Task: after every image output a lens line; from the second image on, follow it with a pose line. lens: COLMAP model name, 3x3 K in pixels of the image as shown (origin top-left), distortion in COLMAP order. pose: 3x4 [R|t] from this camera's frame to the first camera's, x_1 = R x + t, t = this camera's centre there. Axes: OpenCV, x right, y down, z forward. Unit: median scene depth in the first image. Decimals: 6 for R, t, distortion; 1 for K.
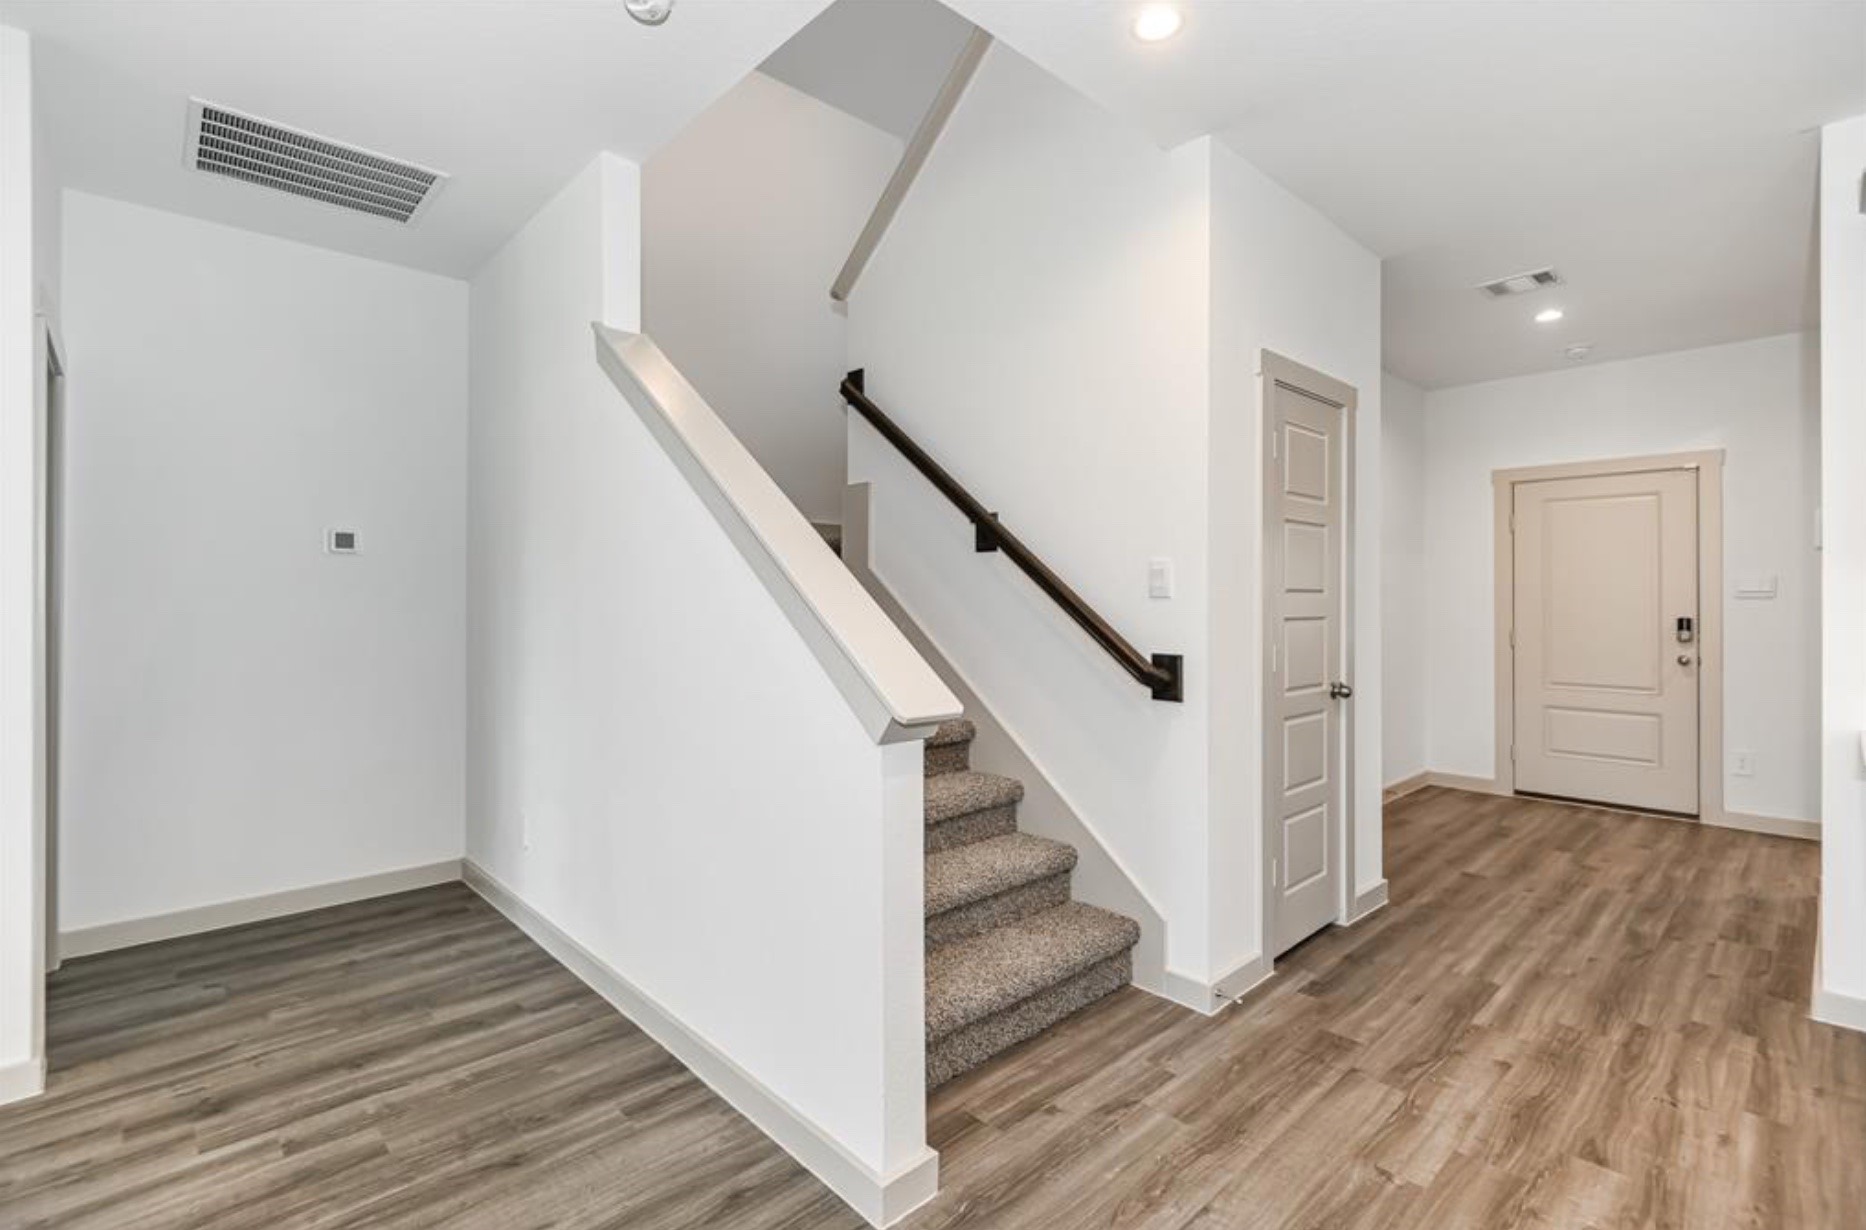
lens RADIAL K [[865.6, 0, 938.0], [0, 865.6, 599.0], [0, 0, 1]] dist [0.003759, 0.000341]
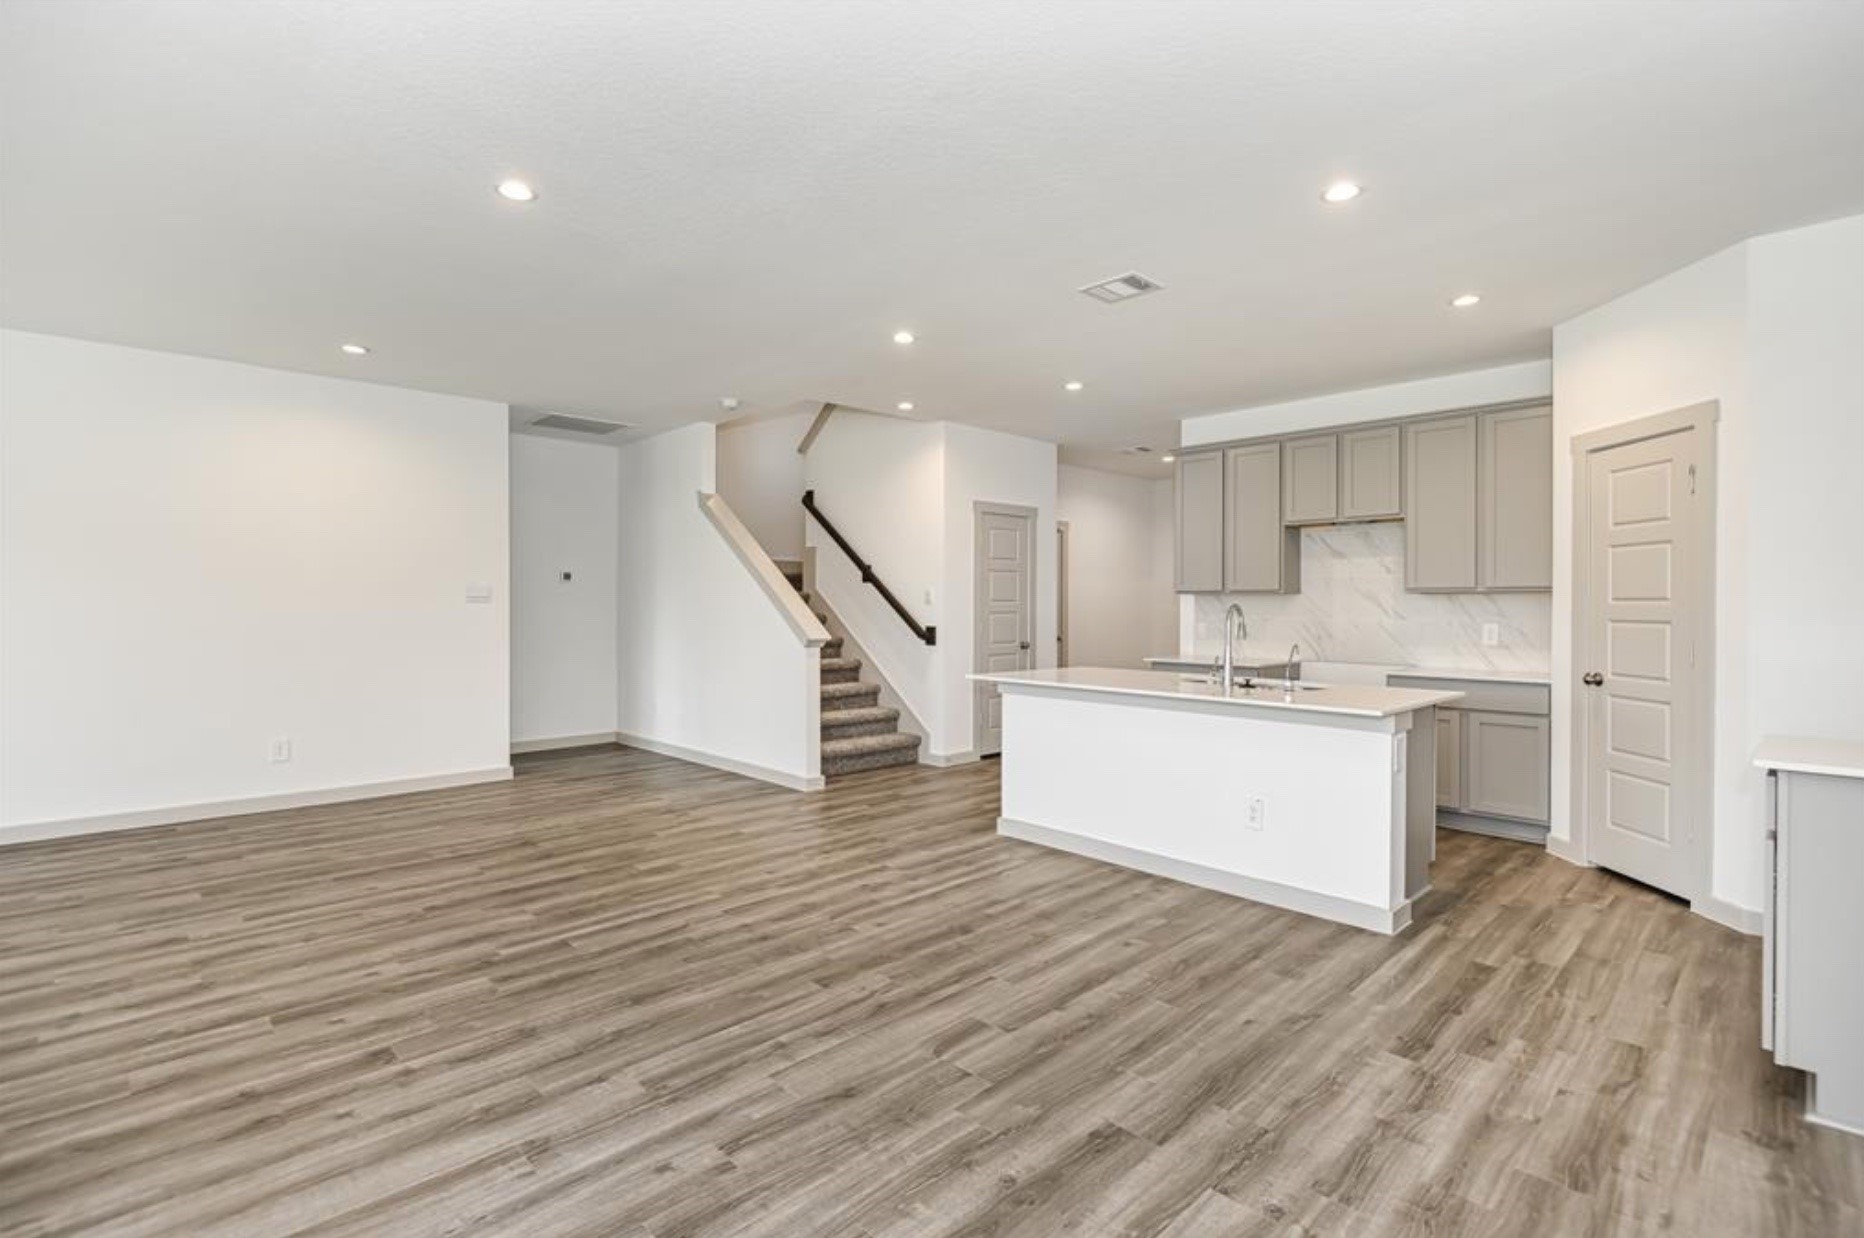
lens RADIAL K [[864.9, 0, 926.1], [0, 864.9, 607.1], [0, 0, 1]] dist [0.009720, -0.012035]
pose [[0.999948, 0.001048, 0.010120, 0.234264], [-0.001070, 0.999997, 0.002161, 0.003483], [-0.010117, -0.002172, 0.999946, -1.530935]]
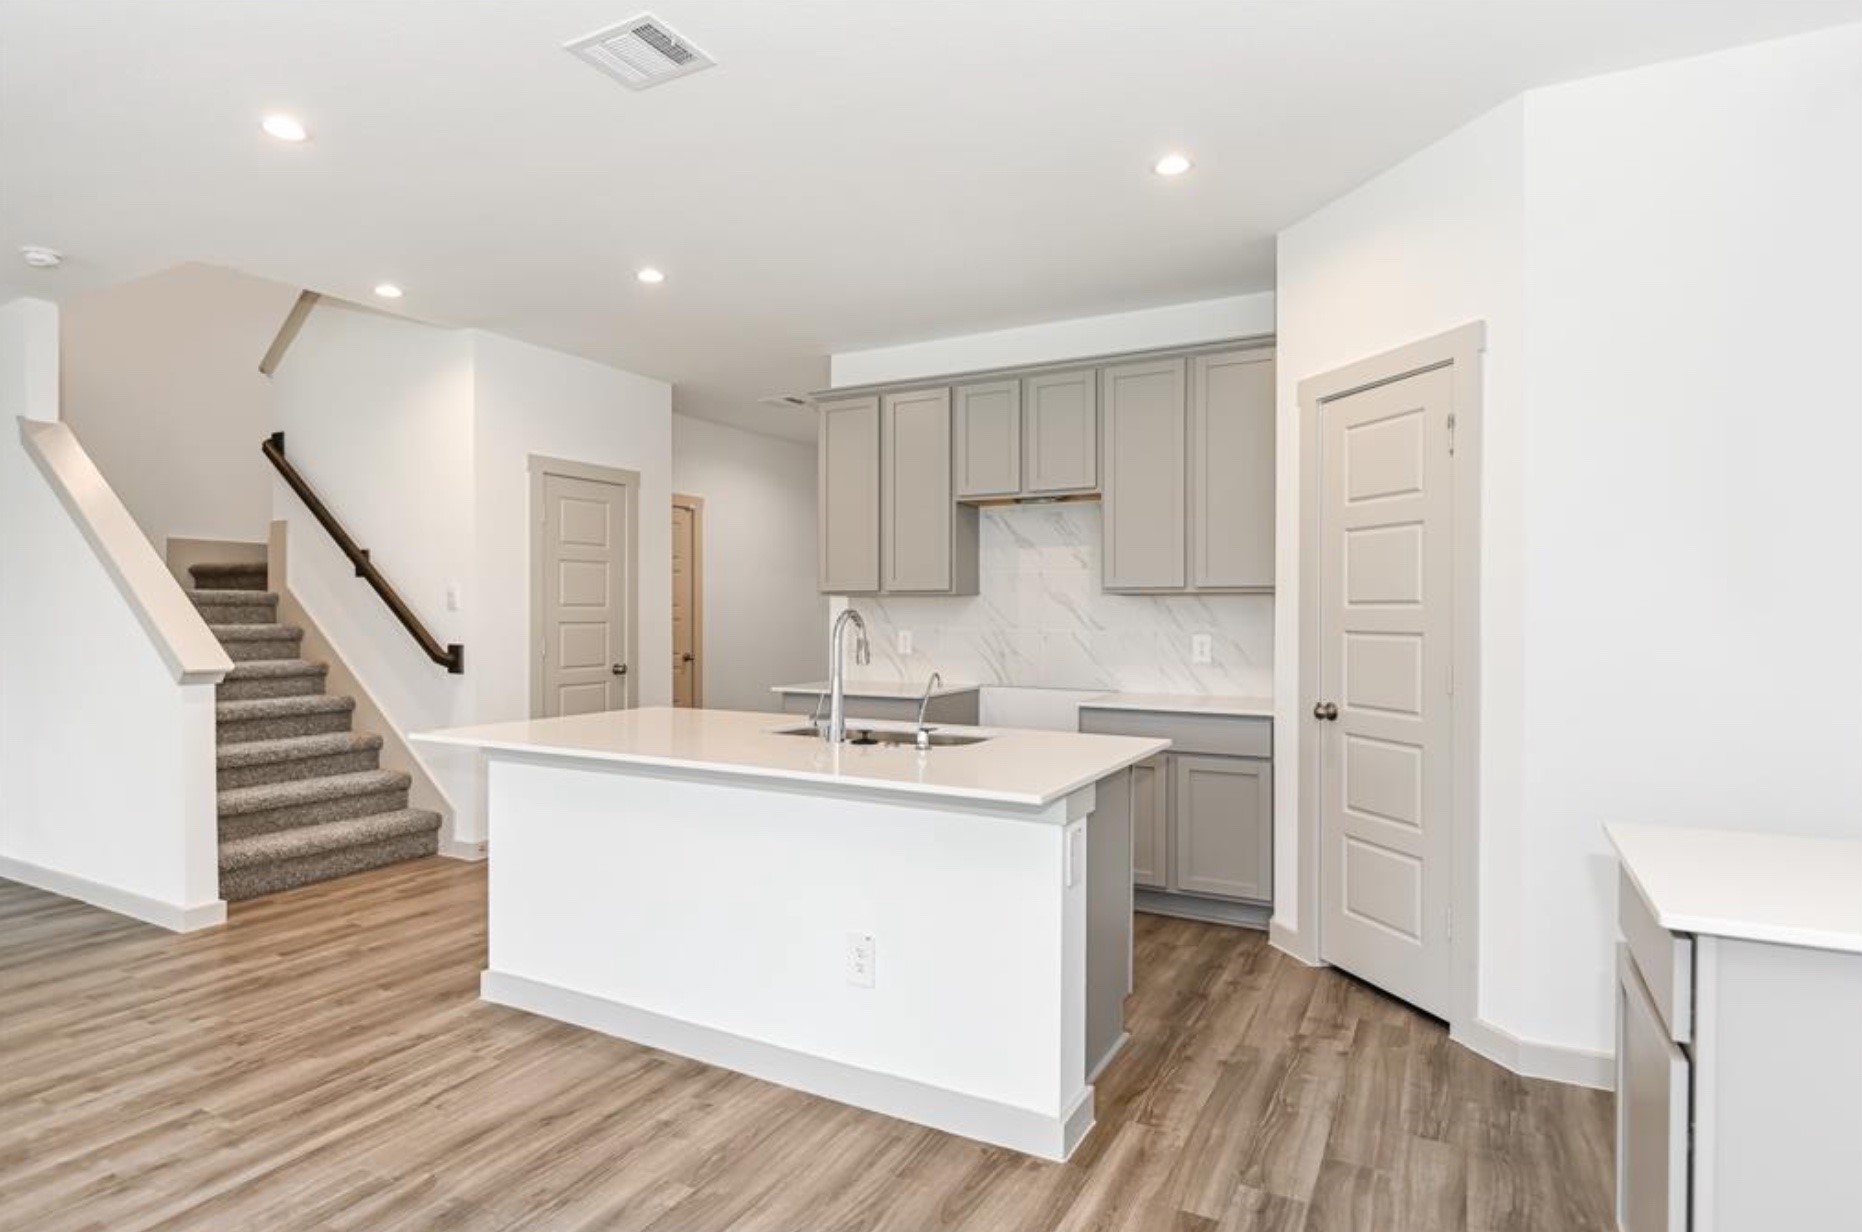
lens RADIAL K [[992.4, 0, 931.0], [0, 992.4, 616.0], [0, 0, 1]] dist [0.004878, -0.013300]
pose [[0.948124, -0.001916, 0.317894, 0.535581], [0.000582, 0.999991, 0.004291, 0.003460], [-0.317899, -0.003883, 0.948117, -1.068949]]
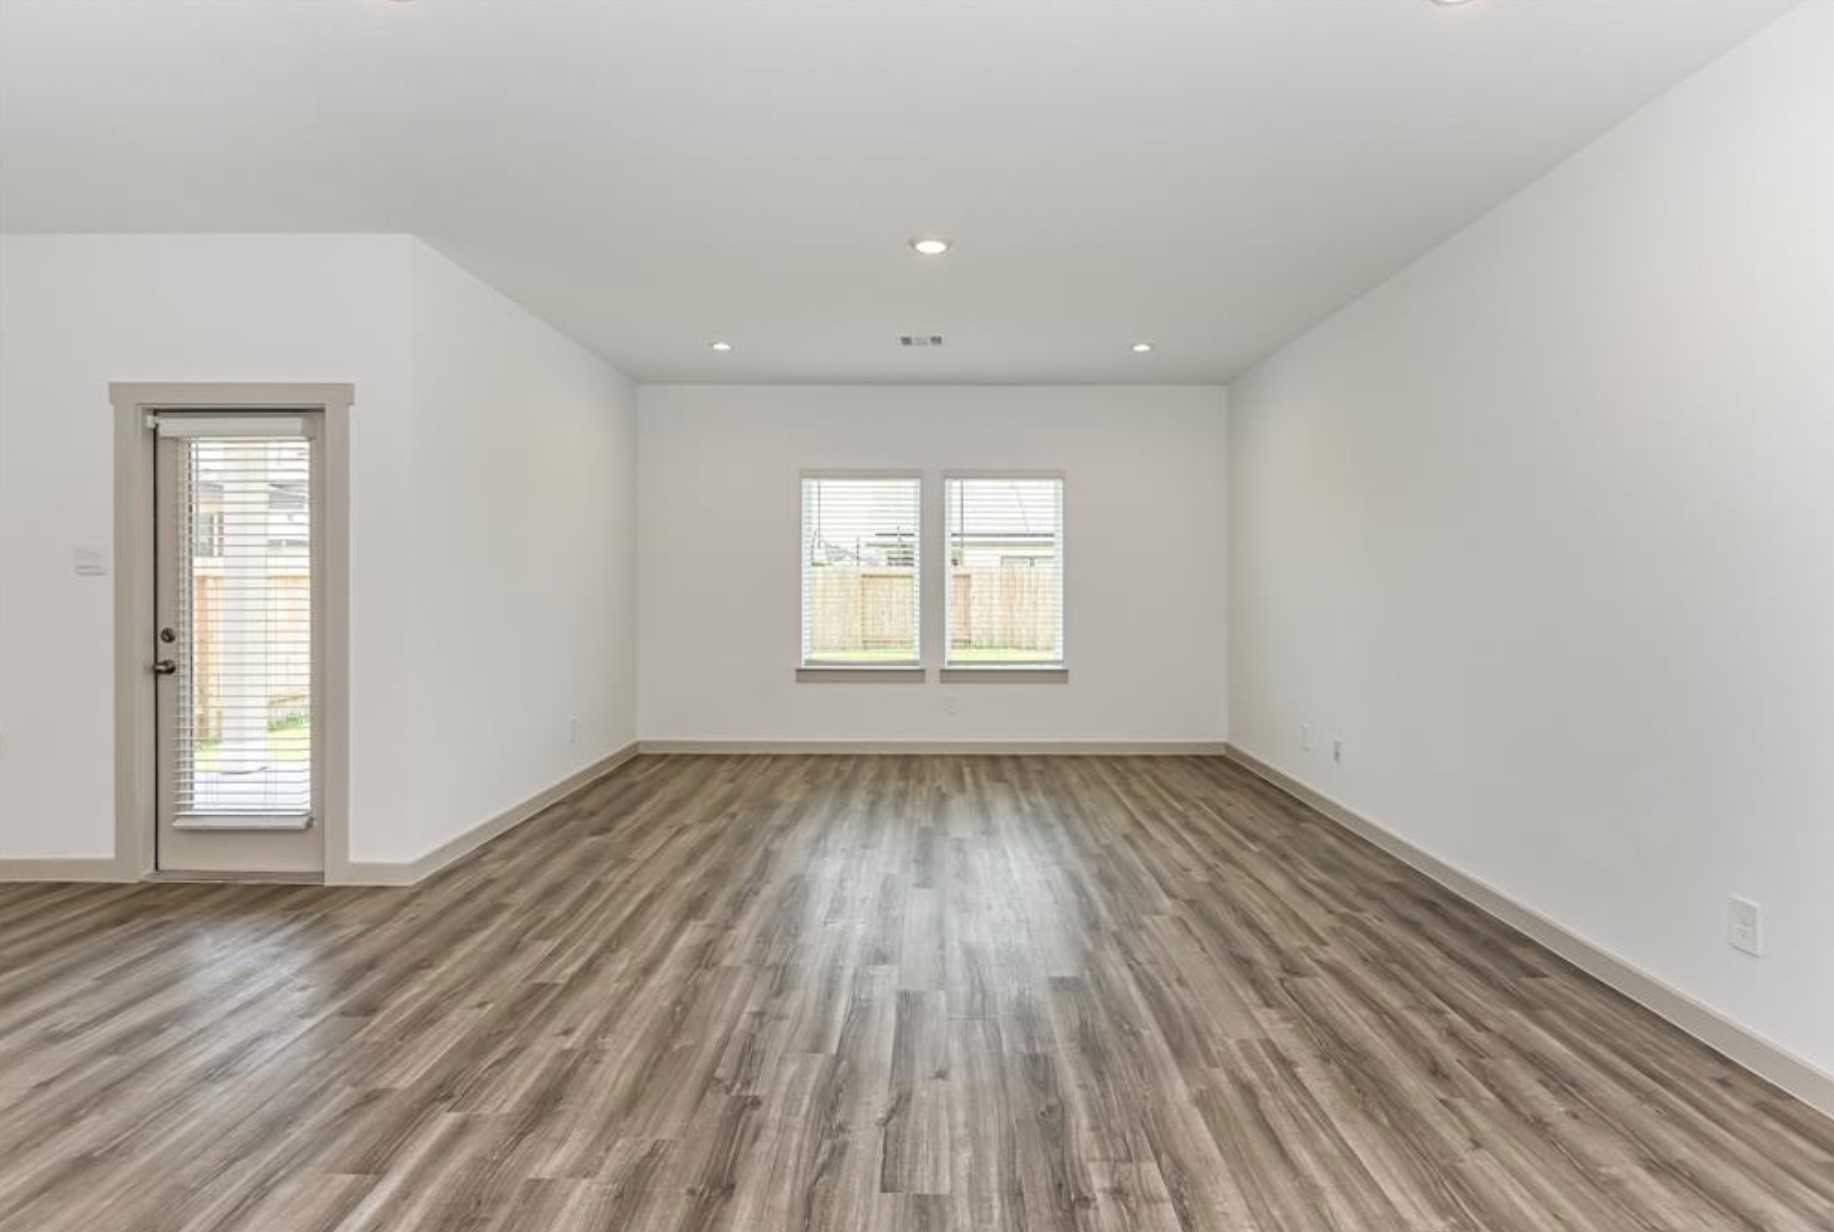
lens RADIAL K [[869.9, 0, 935.0], [0, 869.9, 577.6], [0, 0, 1]] dist [0.008434, -0.008373]
pose [[-0.683016, -0.004849, -0.730388, -0.053557], [-0.002987, 0.999988, -0.003845, -0.001142], [0.730398, -0.000444, -0.683022, 0.496115]]
